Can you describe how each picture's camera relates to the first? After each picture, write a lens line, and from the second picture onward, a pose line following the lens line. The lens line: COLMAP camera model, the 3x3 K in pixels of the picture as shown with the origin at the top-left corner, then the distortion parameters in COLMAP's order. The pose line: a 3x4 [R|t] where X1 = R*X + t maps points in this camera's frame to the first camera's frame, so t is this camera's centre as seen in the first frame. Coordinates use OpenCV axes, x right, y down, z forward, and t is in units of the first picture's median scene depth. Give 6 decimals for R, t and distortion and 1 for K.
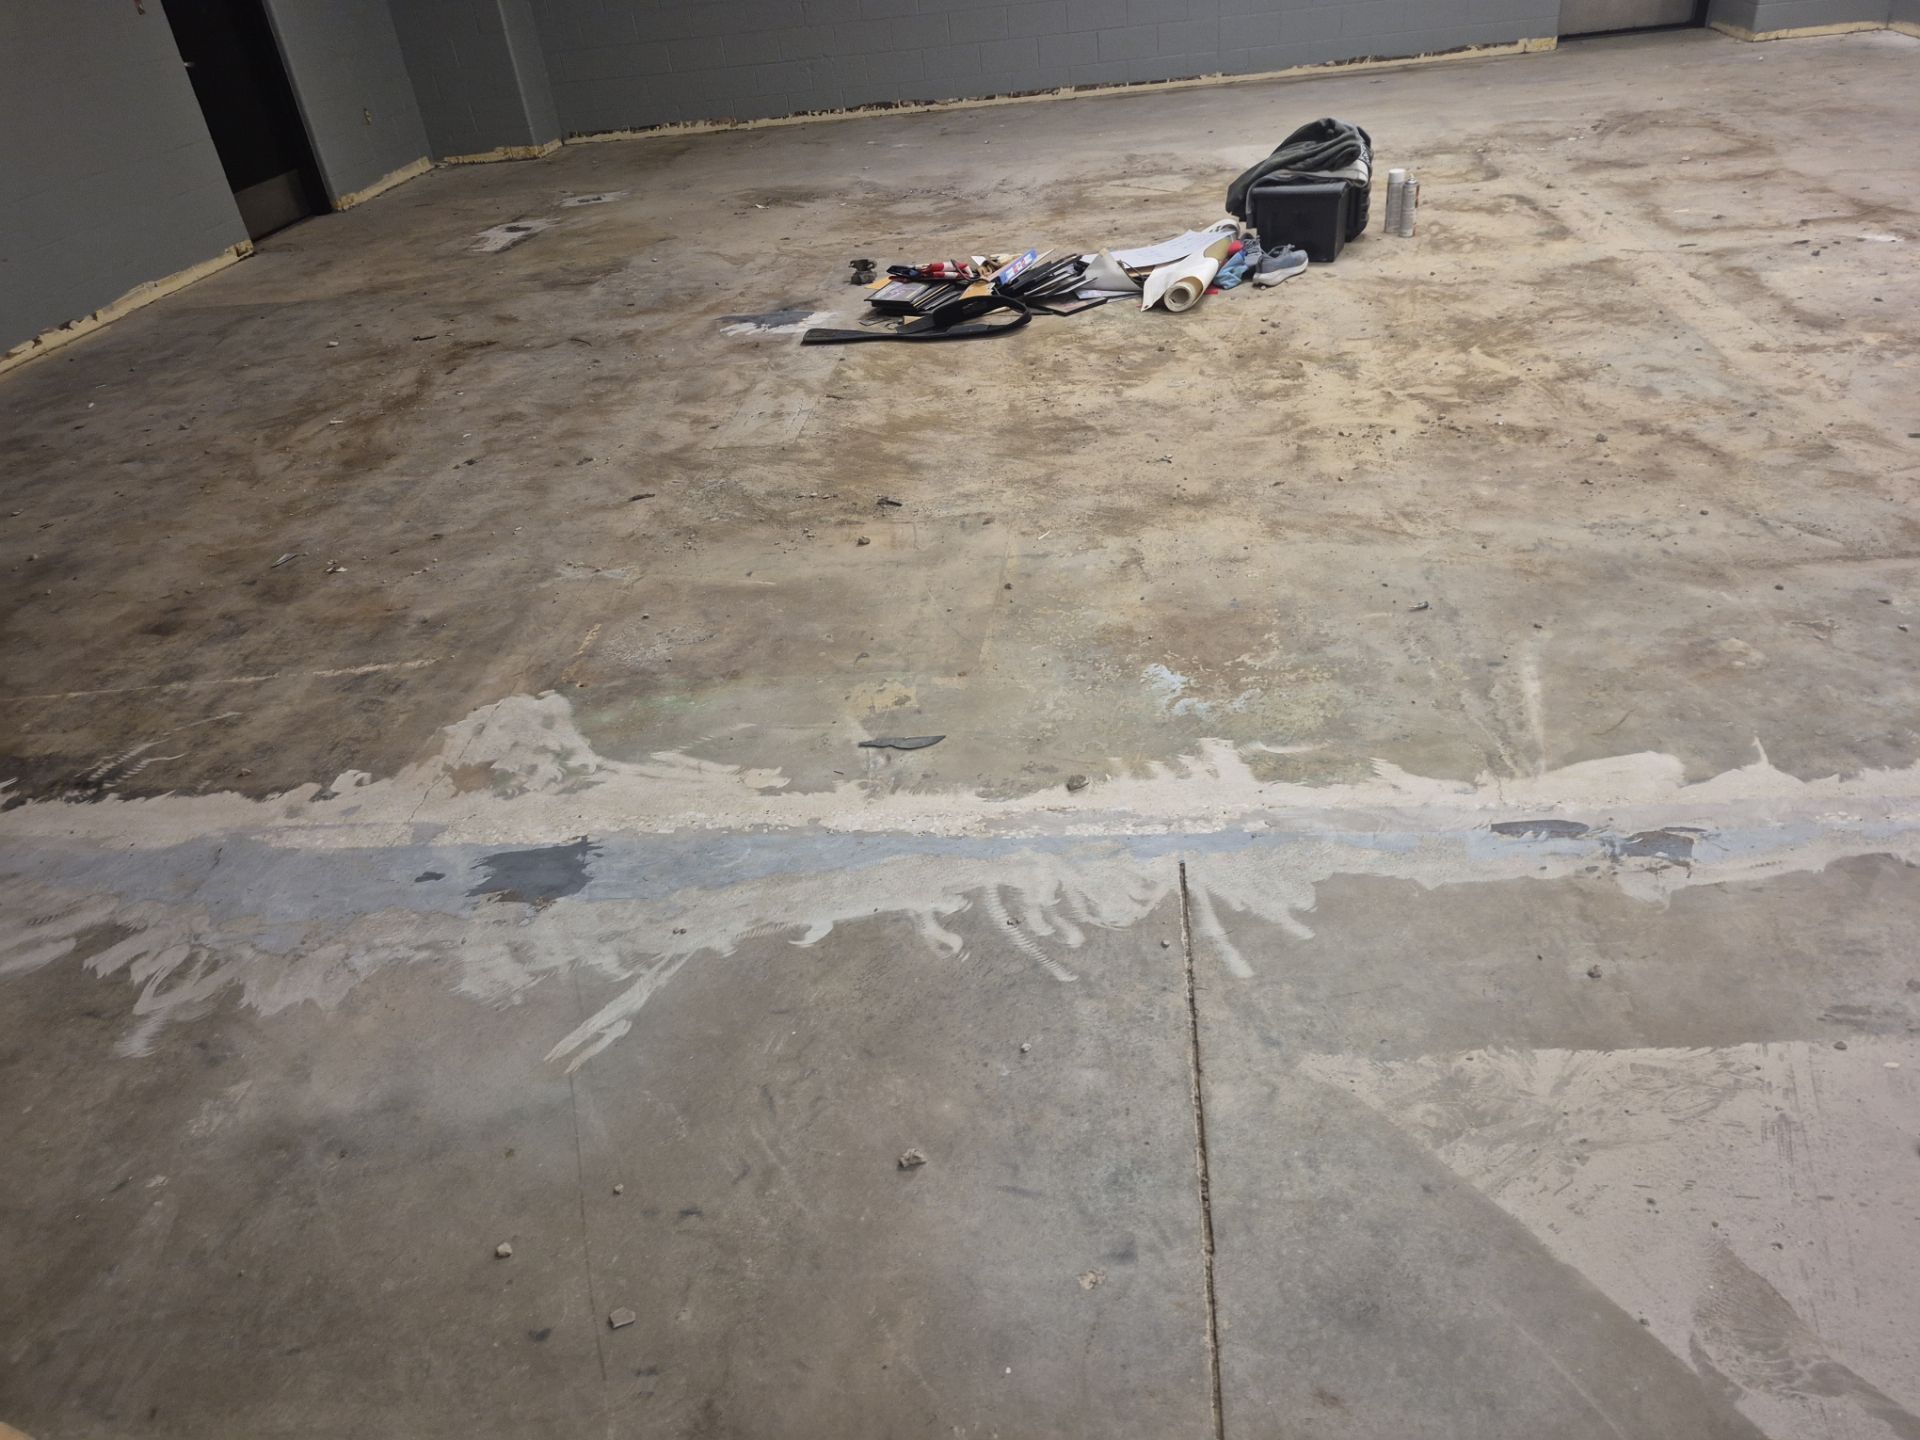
lens RADIAL K [[1325.2, 0, 956.9], [0, 1325.2, 717.8], [0, 0, 1]] dist [0.102999, -0.124574]
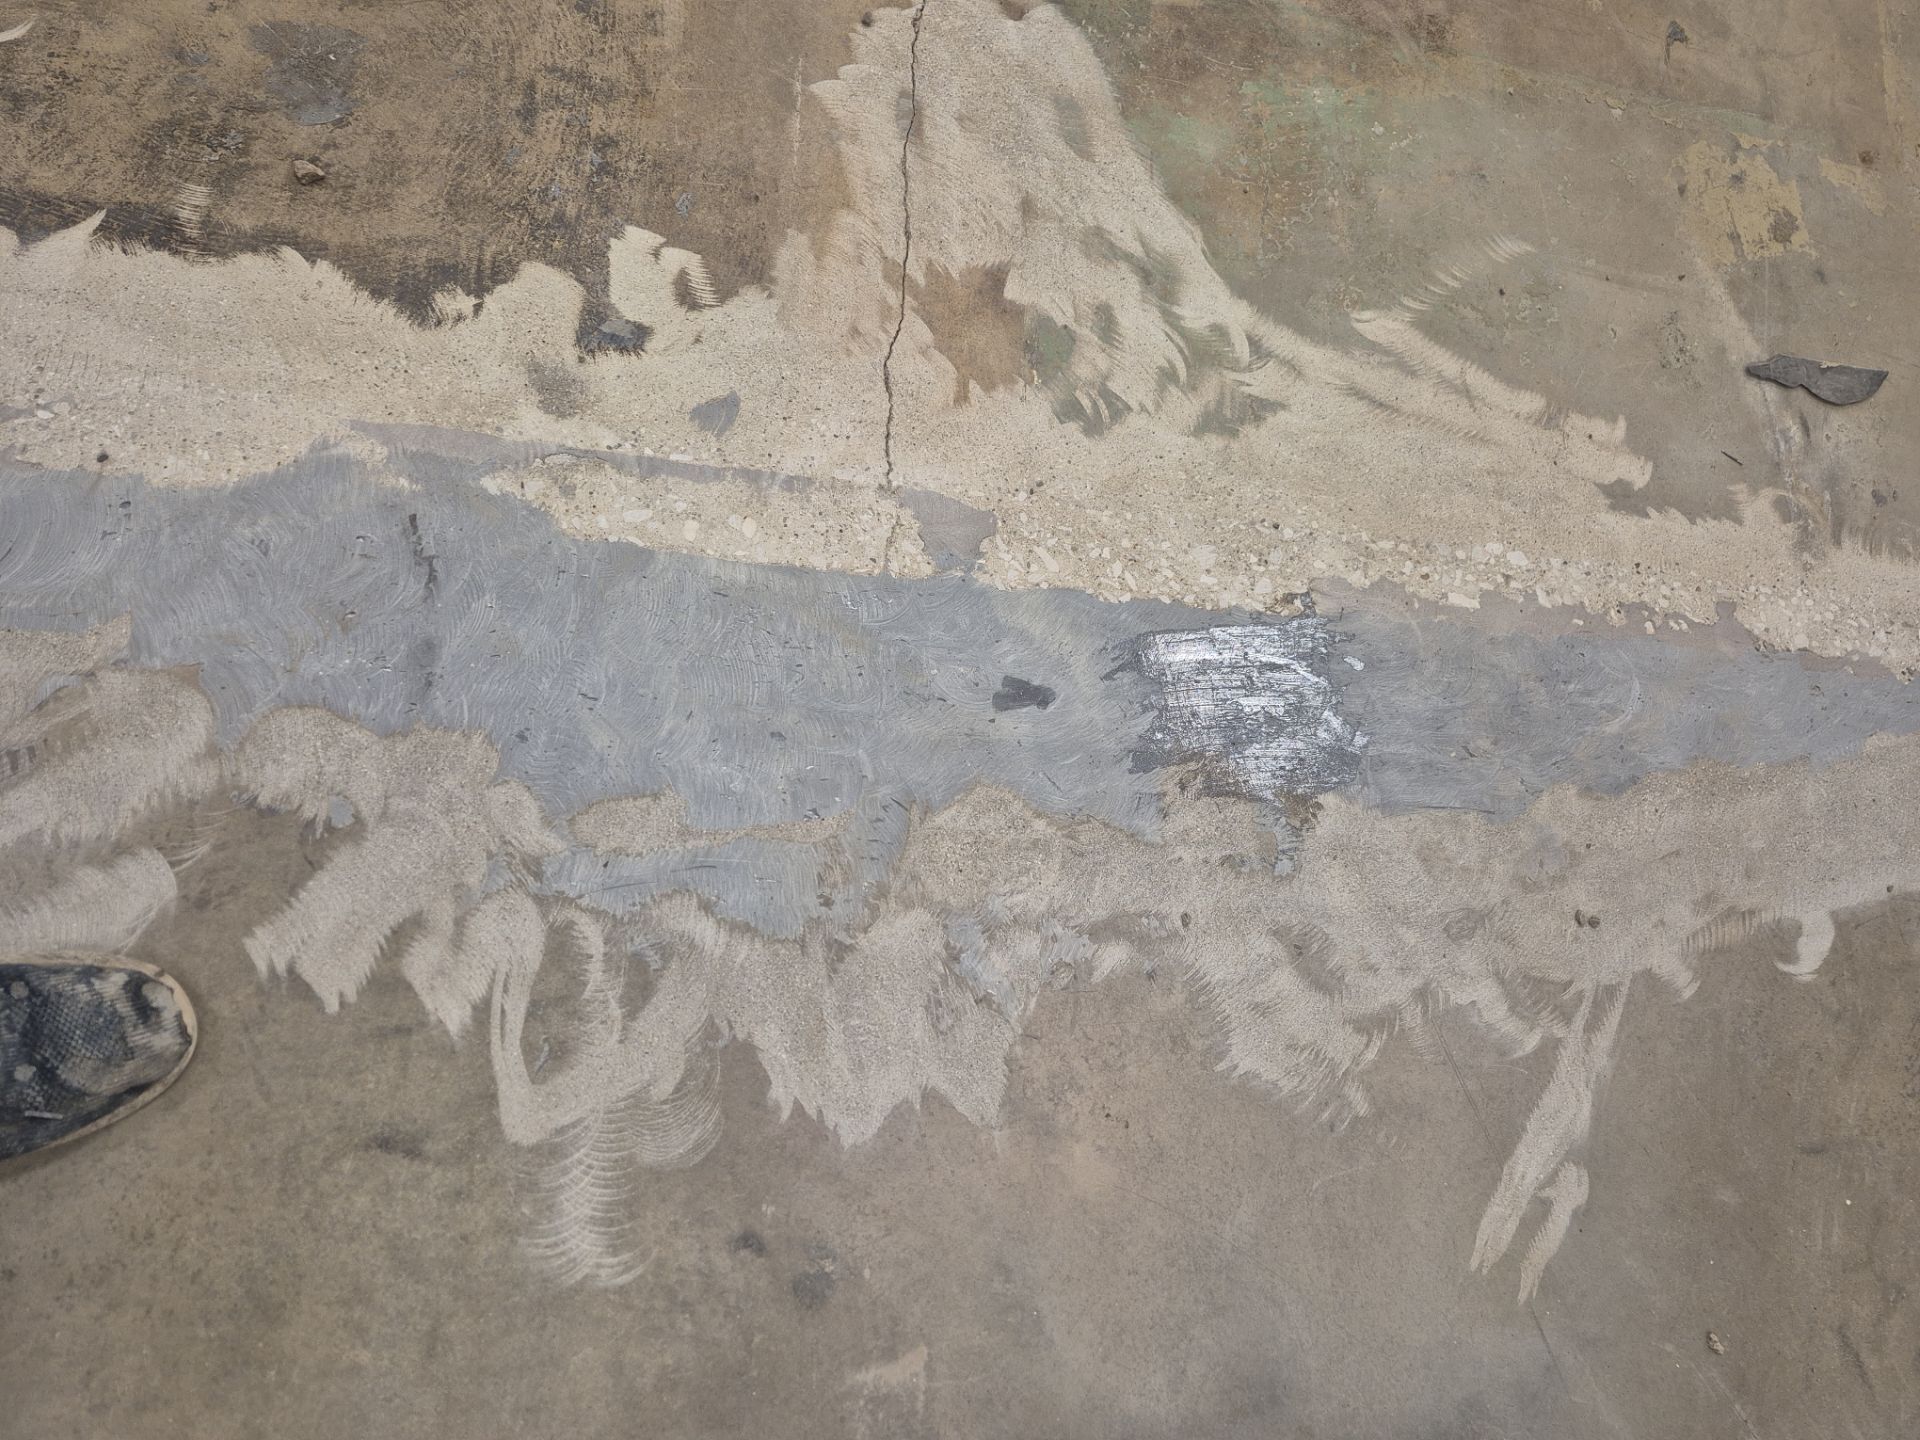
lens RADIAL K [[1325.2, 0, 956.9], [0, 1325.2, 717.8], [0, 0, 1]] dist [0.102999, -0.124574]
pose [[0.932101, -0.005687, 0.362154, -0.598995], [-0.261587, 0.681009, 0.683959, -0.177934], [-0.250520, -0.732253, 0.633281, 0.760262]]
